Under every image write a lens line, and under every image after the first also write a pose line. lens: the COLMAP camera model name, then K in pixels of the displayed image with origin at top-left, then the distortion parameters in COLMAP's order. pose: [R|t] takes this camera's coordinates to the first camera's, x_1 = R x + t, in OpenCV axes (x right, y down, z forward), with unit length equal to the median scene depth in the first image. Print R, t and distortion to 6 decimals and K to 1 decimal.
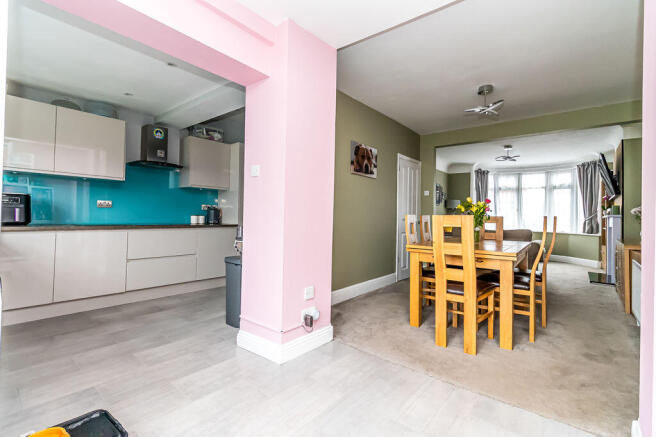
lens RADIAL K [[302.7, 0, 324.1], [0, 302.7, 212.2], [0, 0, 1]] dist [0.001869, 0.000213]
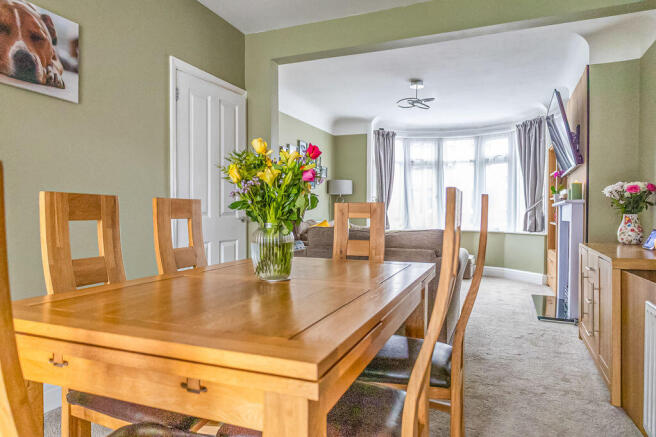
lens RADIAL K [[434.4, 0, 333.6], [0, 434.4, 221.6], [0, 0, 1]] dist [-0.011458, 0.002637]
pose [[0.952547, -0.021462, 0.303635, 0.196530], [0.011271, 0.999314, 0.035276, 0.011840], [-0.304184, -0.030179, 0.952135, 0.254806]]
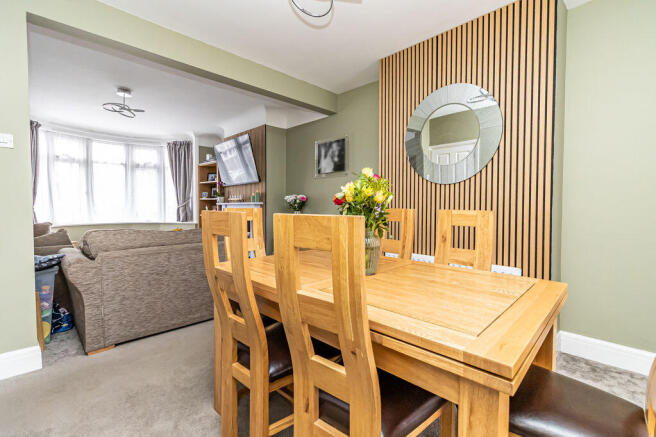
lens RADIAL K [[302.7, 0, 325.9], [0, 302.7, 220.4], [0, 0, 1]] dist [0.001869, 0.000213]
pose [[0.099198, -0.061800, 0.993147, 0.016121], [-0.018889, 0.997773, 0.063975, 0.000799], [-0.994888, -0.025106, 0.097810, 0.489420]]
